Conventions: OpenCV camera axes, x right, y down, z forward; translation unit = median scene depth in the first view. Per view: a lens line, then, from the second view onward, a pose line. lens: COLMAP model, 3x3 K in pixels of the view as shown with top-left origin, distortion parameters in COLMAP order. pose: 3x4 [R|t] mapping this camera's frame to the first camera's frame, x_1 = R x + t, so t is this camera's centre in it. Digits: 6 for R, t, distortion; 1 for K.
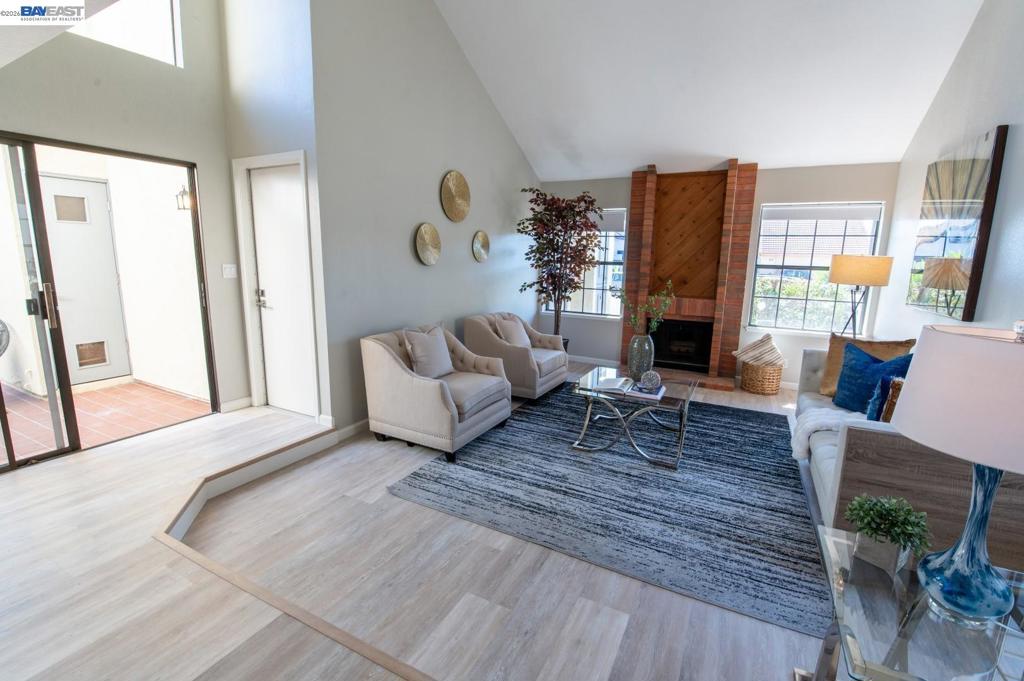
lens RADIAL K [[440.7, 0, 515.1], [0, 440.7, 341.3], [0, 0, 1]] dist [-0.006013, -0.008719]
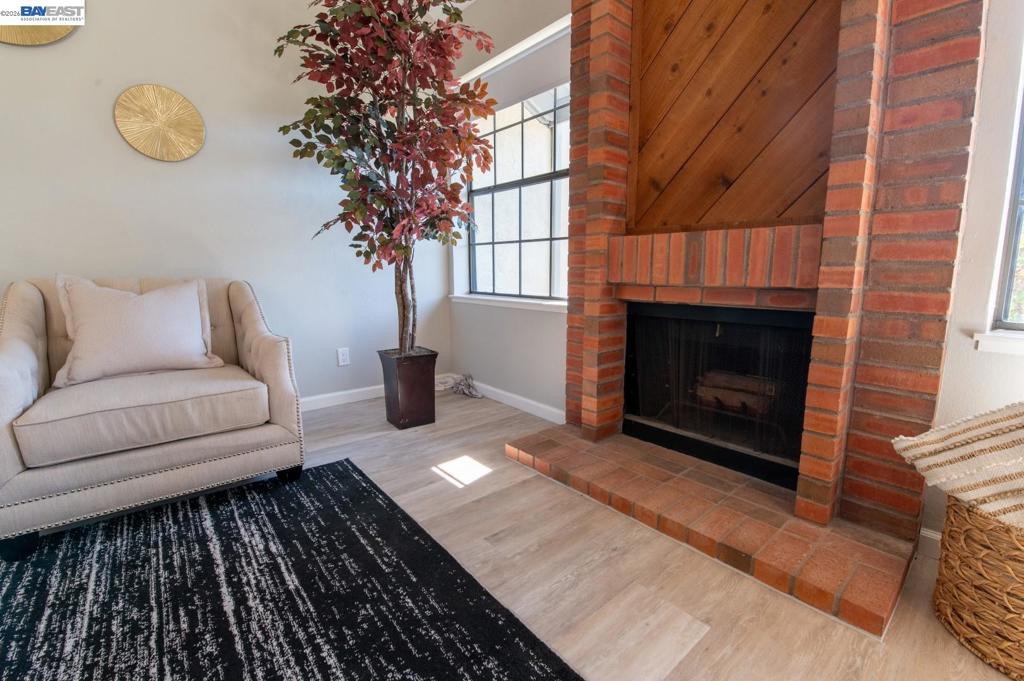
lens RADIAL K [[440.7, 0, 511.5], [0, 440.7, 340.4], [0, 0, 1]] dist [-0.006013, -0.008719]
pose [[0.921777, 0.034421, -0.386189, 0.376798], [-0.044146, 0.998891, -0.016339, -0.013302], [0.385198, 0.032109, 0.922275, 0.678490]]
